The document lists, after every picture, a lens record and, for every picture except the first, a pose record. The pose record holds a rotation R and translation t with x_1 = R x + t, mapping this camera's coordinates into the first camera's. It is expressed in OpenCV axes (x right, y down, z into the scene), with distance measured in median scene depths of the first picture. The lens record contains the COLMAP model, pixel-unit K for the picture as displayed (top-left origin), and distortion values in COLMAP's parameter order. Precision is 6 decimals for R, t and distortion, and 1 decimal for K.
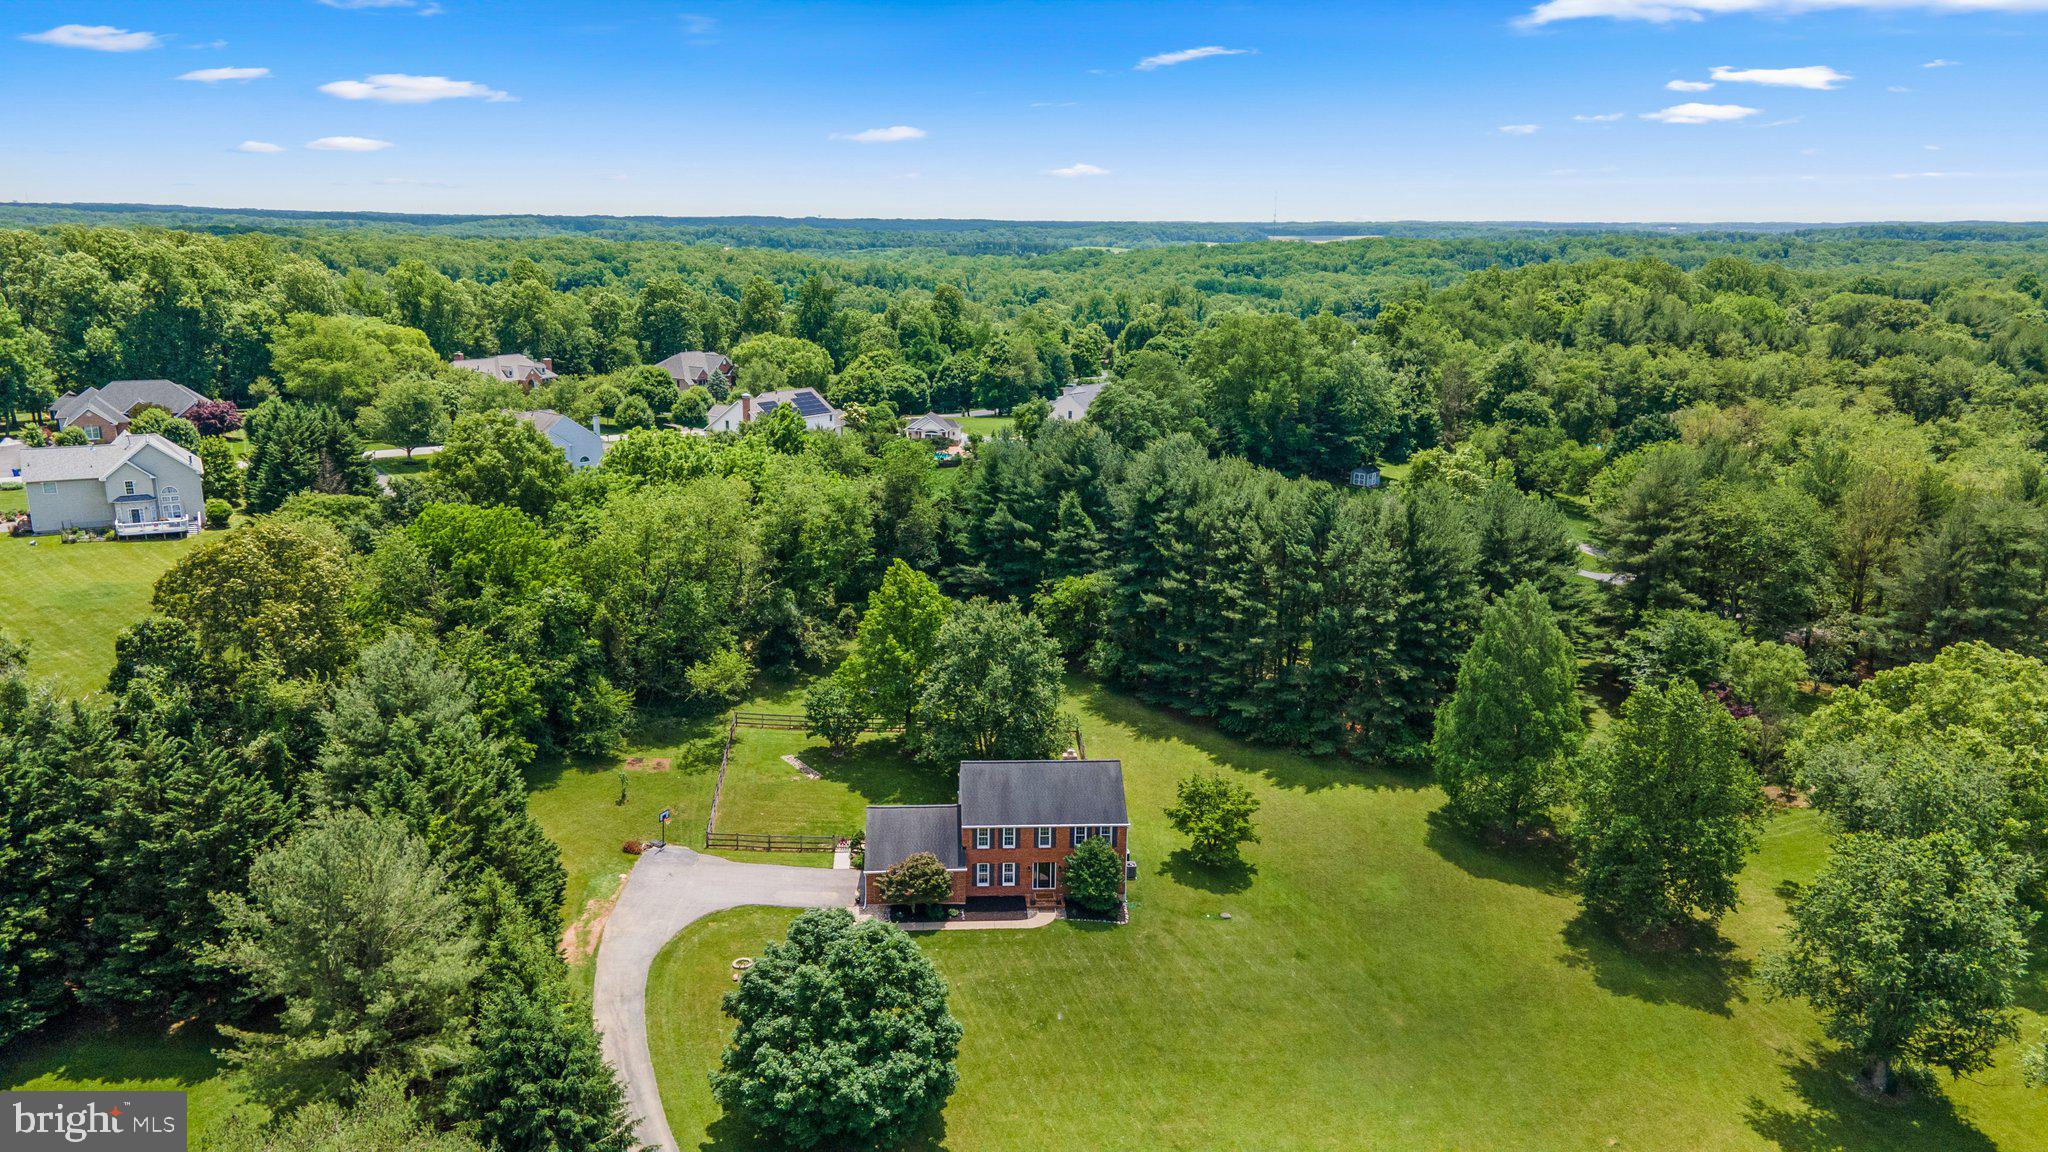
lens RADIAL K [[1529.2, 0, 1027.0], [0, 1529.2, 576.3], [0, 0, 1]] dist [0.033625, 0.096159]
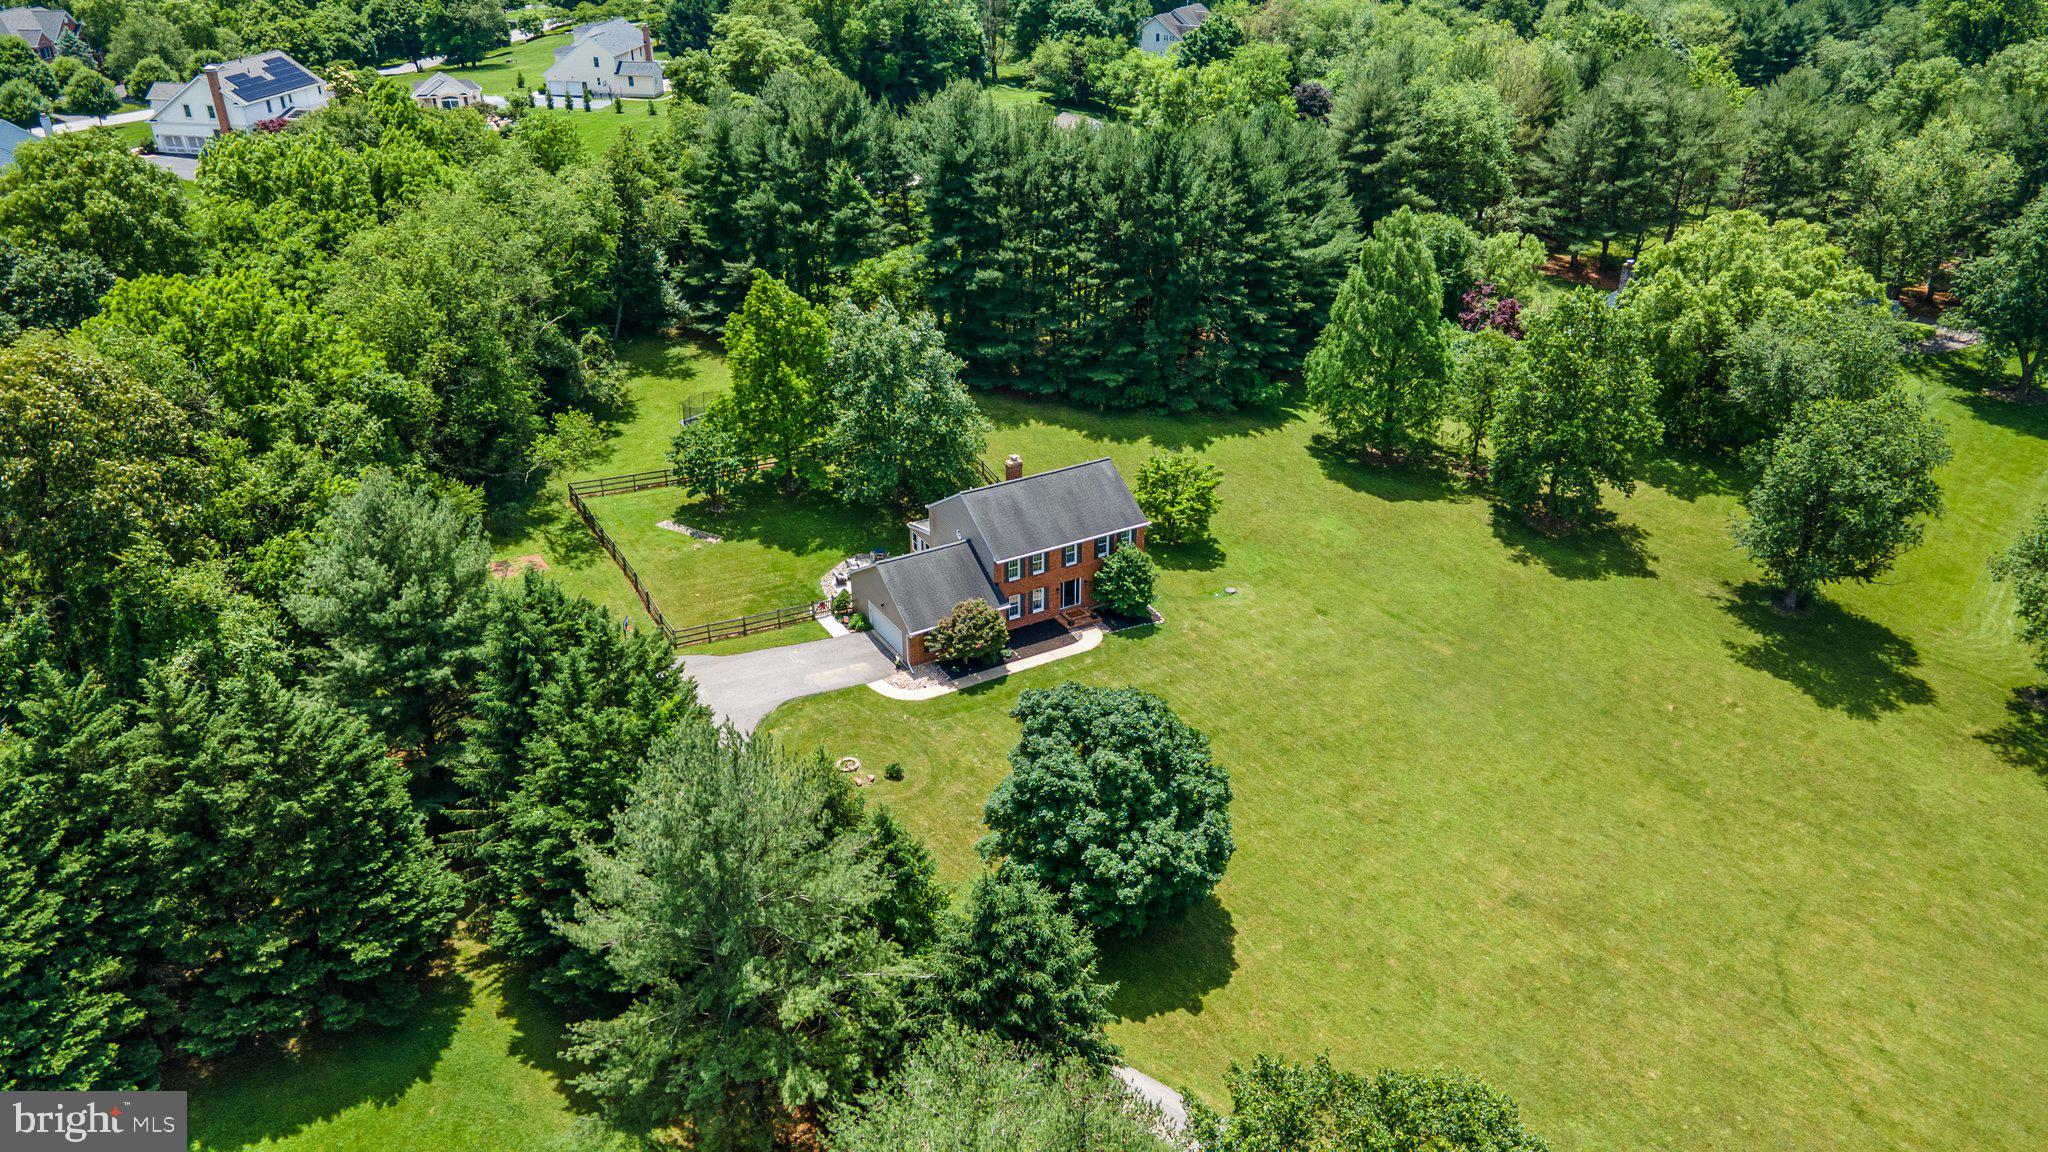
lens RADIAL K [[1529.5, 0, 1017.2], [0, 1529.5, 575.6], [0, 0, 1]] dist [0.011841, 0.060007]
pose [[0.894538, -0.216864, 0.390861, -0.289577], [0.118652, 0.958257, 0.260126, -0.046815], [-0.430957, -0.186316, 0.882928, 0.147850]]
